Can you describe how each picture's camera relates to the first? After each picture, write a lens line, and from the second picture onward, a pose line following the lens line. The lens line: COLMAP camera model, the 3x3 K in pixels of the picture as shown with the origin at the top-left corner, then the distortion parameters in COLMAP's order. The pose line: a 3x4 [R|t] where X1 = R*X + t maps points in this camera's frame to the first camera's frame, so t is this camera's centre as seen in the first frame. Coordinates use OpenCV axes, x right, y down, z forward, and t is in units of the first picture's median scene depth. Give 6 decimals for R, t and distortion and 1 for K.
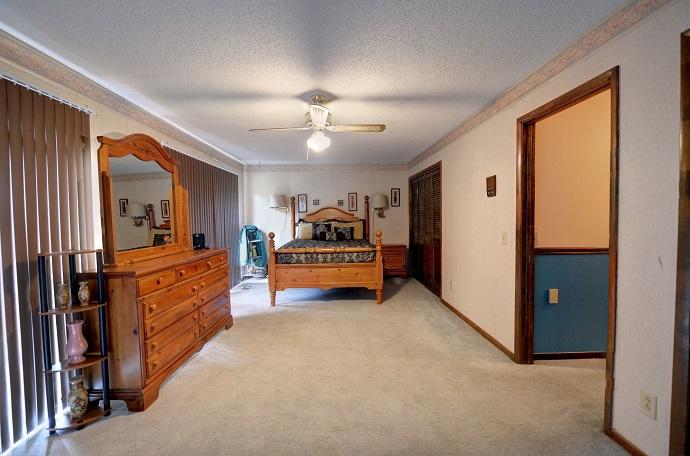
lens RADIAL K [[321.2, 0, 345.8], [0, 321.2, 219.6], [0, 0, 1]] dist [-0.001309, -0.000343]
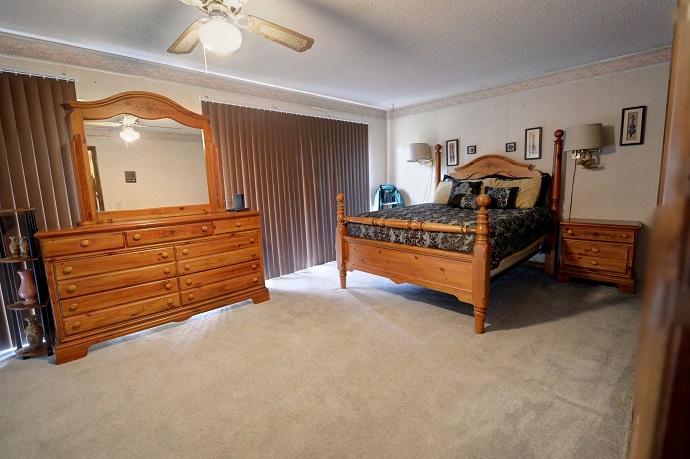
lens RADIAL K [[310.7, 0, 348.1], [0, 310.7, 225.9], [0, 0, 1]] dist [-0.011148, -0.004065]
pose [[0.663210, 0.095218, -0.742352, 0.249834], [0.017439, 0.989639, 0.142515, 0.007342], [0.748230, -0.107463, 0.654678, 0.395550]]
